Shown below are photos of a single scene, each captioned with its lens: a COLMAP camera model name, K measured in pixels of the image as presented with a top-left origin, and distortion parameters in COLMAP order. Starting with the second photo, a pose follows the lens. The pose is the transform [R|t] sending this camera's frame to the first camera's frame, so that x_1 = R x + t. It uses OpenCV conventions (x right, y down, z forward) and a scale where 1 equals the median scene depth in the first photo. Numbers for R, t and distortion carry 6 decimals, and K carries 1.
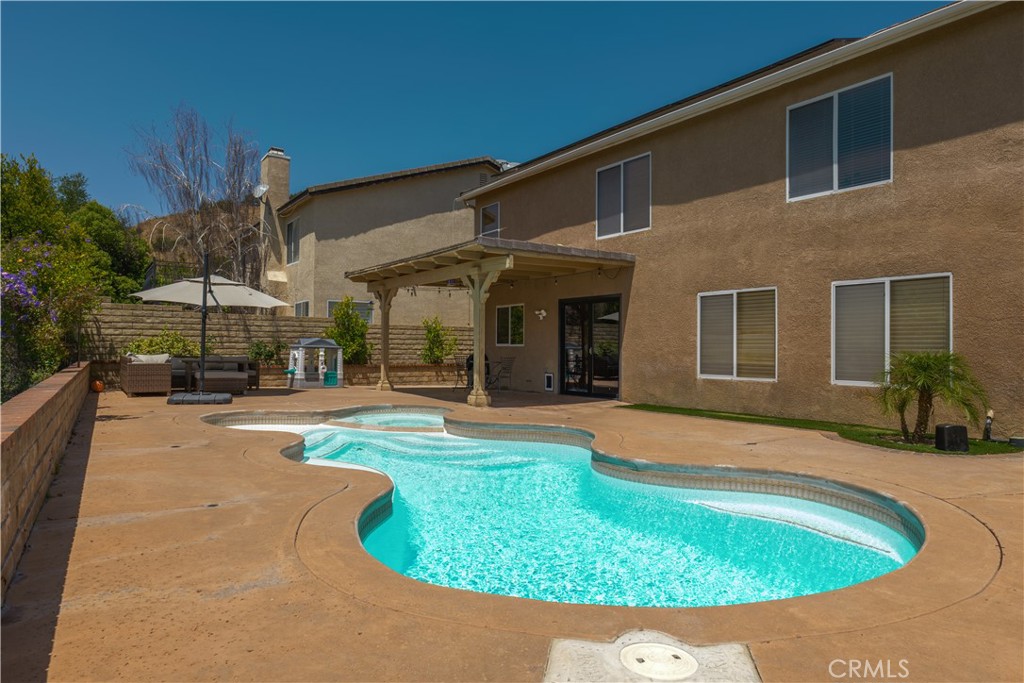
lens RADIAL K [[593.6, 0, 512.0], [0, 593.6, 338.7], [0, 0, 1]] dist [-0.039469, 0.021417]
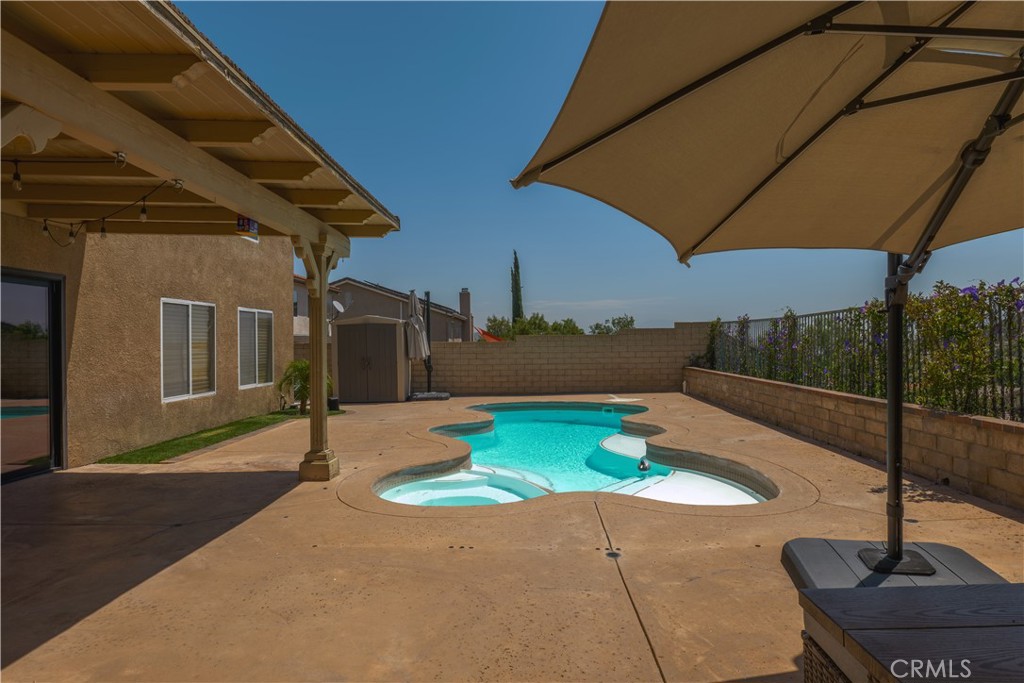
lens RADIAL K [[593.6, 0, 509.4], [0, 593.6, 340.9], [0, 0, 1]] dist [-0.039469, 0.021417]
pose [[-0.789364, 0.001693, 0.613924, -0.466682], [-0.007003, 0.999906, -0.011761, -0.010469], [-0.613886, -0.013583, -0.789278, 1.135836]]
